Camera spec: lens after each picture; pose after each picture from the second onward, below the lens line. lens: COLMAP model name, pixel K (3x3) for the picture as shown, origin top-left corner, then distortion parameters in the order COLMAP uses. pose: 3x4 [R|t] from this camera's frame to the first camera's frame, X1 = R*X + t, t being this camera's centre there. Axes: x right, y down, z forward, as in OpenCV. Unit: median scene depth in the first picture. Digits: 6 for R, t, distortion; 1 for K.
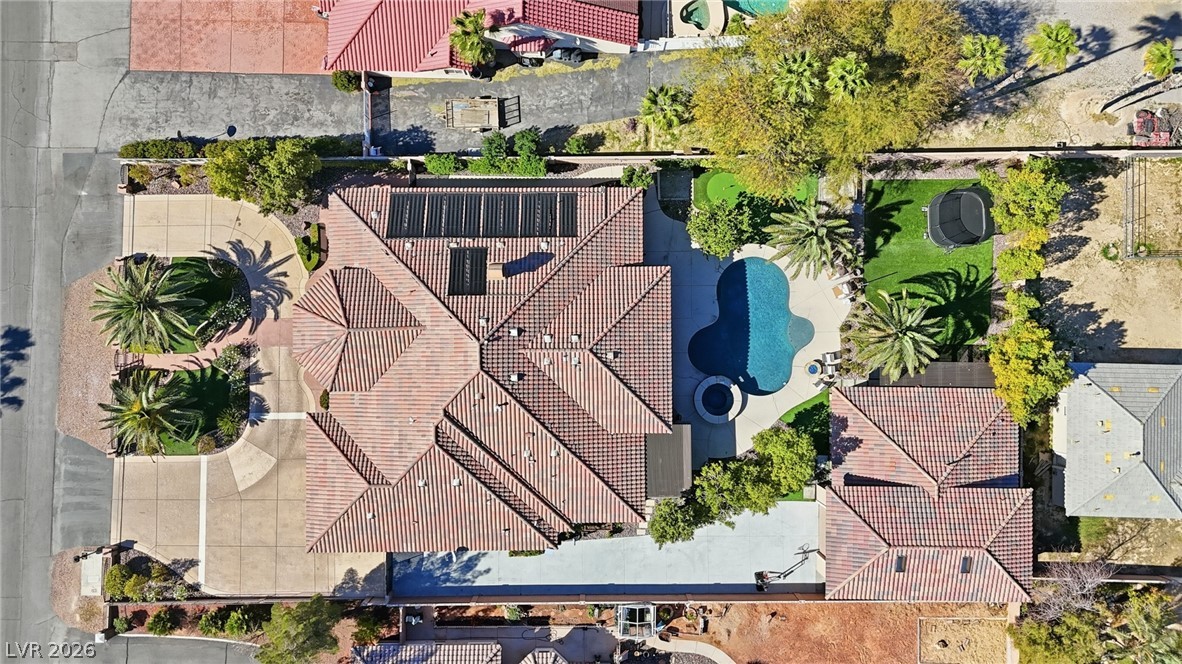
lens RADIAL K [[863.7, 0, 591.0], [0, 863.7, 332.0], [0, 0, 1]] dist [0.104864, -0.120508]
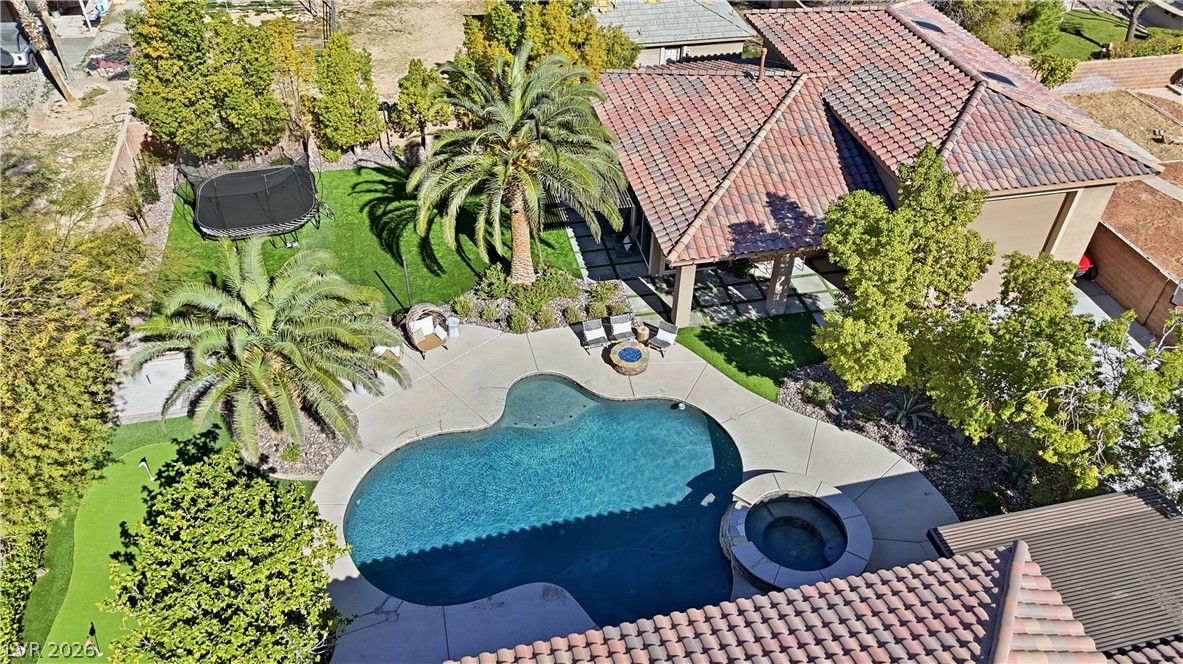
lens RADIAL K [[864.4, 0, 591.5], [0, 864.4, 332.0], [0, 0, 1]] dist [0.104864, -0.120508]
pose [[-0.236118, -0.621250, 0.747193, -0.037328], [0.969839, -0.102792, 0.221010, -0.063137], [-0.060497, 0.776841, 0.626783, 0.735753]]
